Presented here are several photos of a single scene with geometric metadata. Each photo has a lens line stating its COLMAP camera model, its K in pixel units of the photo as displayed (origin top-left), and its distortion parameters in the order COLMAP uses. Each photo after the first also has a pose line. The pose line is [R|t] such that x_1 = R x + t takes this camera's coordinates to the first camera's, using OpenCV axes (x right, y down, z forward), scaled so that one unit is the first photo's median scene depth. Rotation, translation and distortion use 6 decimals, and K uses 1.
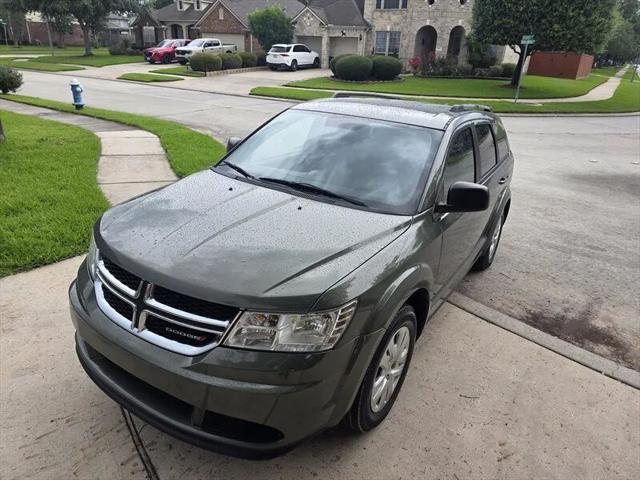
lens RADIAL K [[429.3, 0, 316.0], [0, 429.3, 228.8], [0, 0, 1]] dist [0.071609, -0.067914]
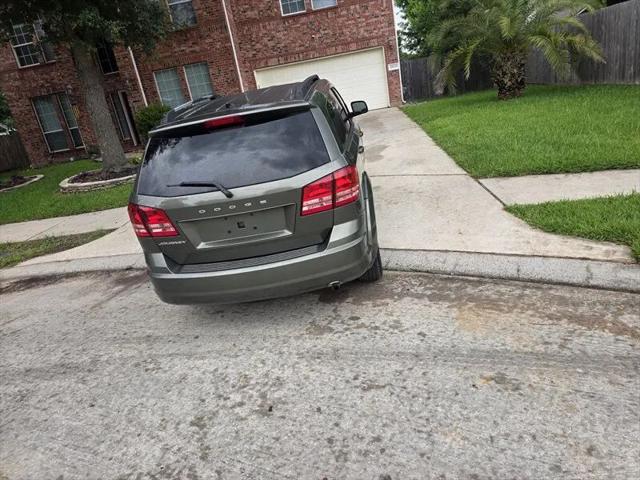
lens RADIAL K [[429.3, 0, 325.1], [0, 429.3, 238.8], [0, 0, 1]] dist [0.071609, -0.067914]
pose [[-0.869202, 0.245044, -0.429467, 0.122672], [-0.063793, 0.805728, 0.588840, -0.125846], [0.490326, 0.539217, -0.684708, 0.396902]]
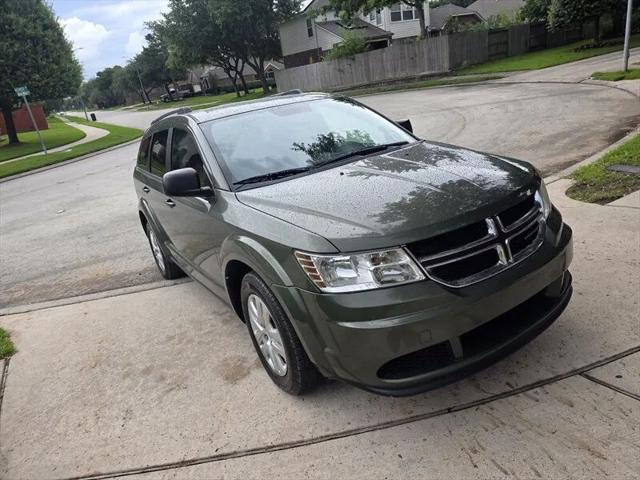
lens RADIAL K [[429.3, 0, 326.5], [0, 429.3, 226.8], [0, 0, 1]] dist [0.071609, -0.067914]
pose [[0.396270, -0.406811, 0.823088, -0.133418], [0.497755, 0.848492, 0.179726, -0.023221], [-0.771498, 0.338476, 0.538724, 0.071200]]
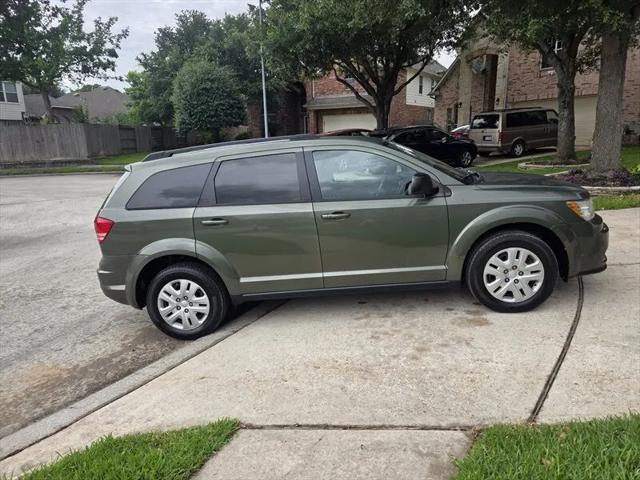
lens RADIAL K [[429.3, 0, 323.9], [0, 429.3, 235.1], [0, 0, 1]] dist [0.071609, -0.067914]
pose [[-0.461893, -0.229849, 0.856635, -0.167736], [0.348220, 0.841290, 0.413490, -0.100577], [-0.815719, 0.489286, -0.308548, 0.270740]]
